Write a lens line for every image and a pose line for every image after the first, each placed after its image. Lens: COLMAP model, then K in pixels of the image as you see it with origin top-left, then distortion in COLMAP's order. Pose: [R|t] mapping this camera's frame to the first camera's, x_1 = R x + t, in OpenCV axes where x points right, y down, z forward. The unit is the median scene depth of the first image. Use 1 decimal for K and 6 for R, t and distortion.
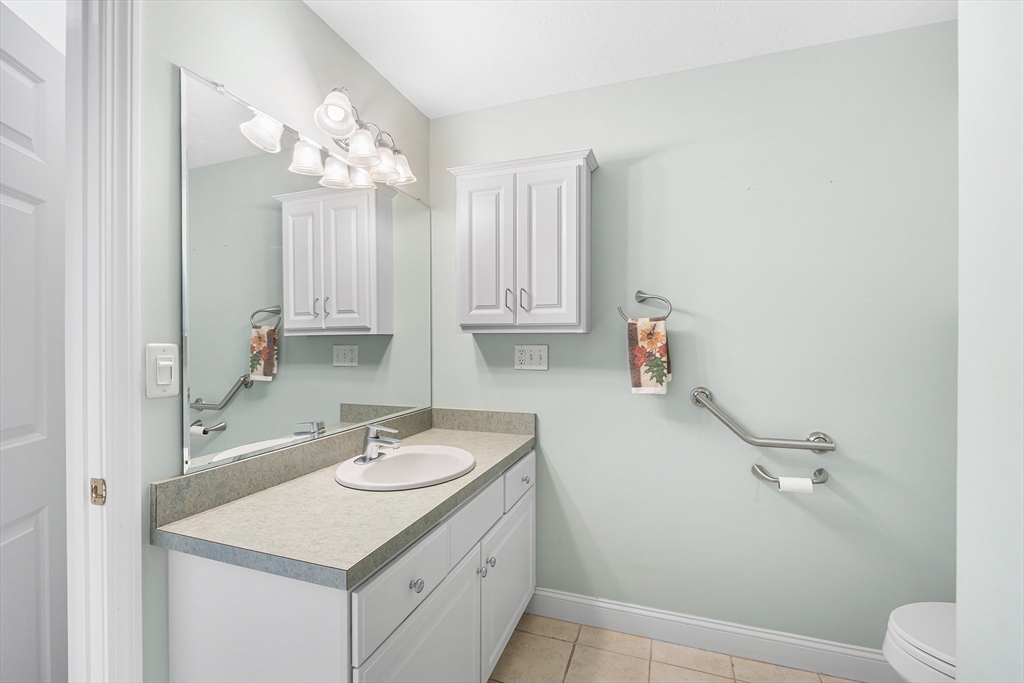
lens RADIAL K [[458.1, 0, 539.9], [0, 458.1, 343.3], [0, 0, 1]] dist [-0.000315, 0.000064]
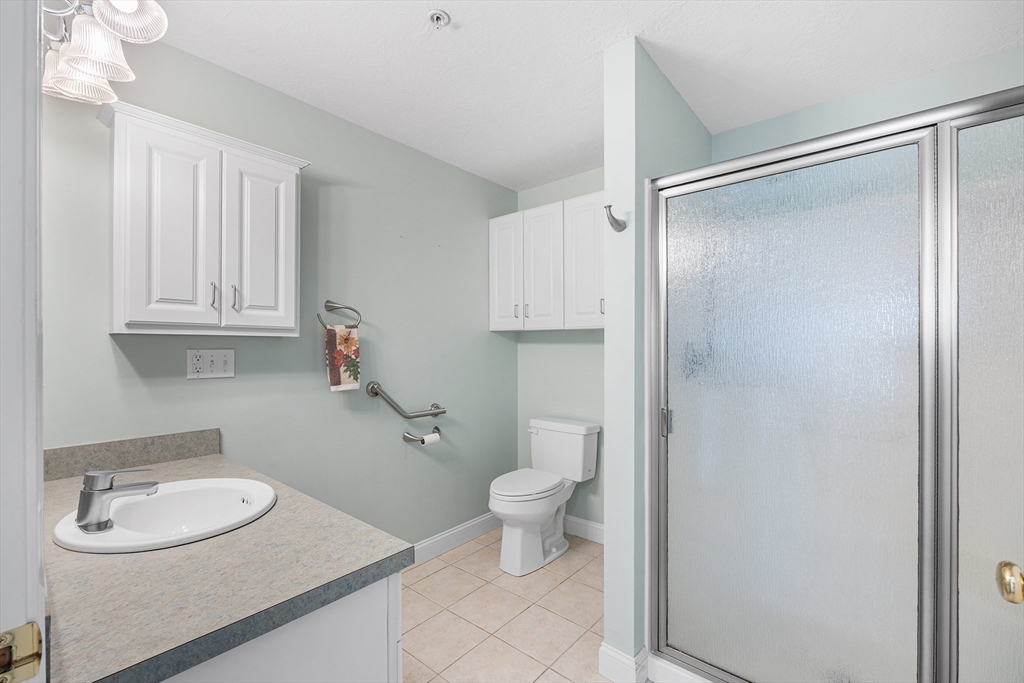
lens RADIAL K [[435.7, 0, 530.1], [0, 435.7, 345.3], [0, 0, 1]] dist [0.027228, 0.000254]
pose [[0.337776, 0.003346, 0.941221, -0.658026], [0.002827, 0.999986, -0.004569, 0.002162], [-0.941222, 0.004204, 0.337762, 0.175550]]
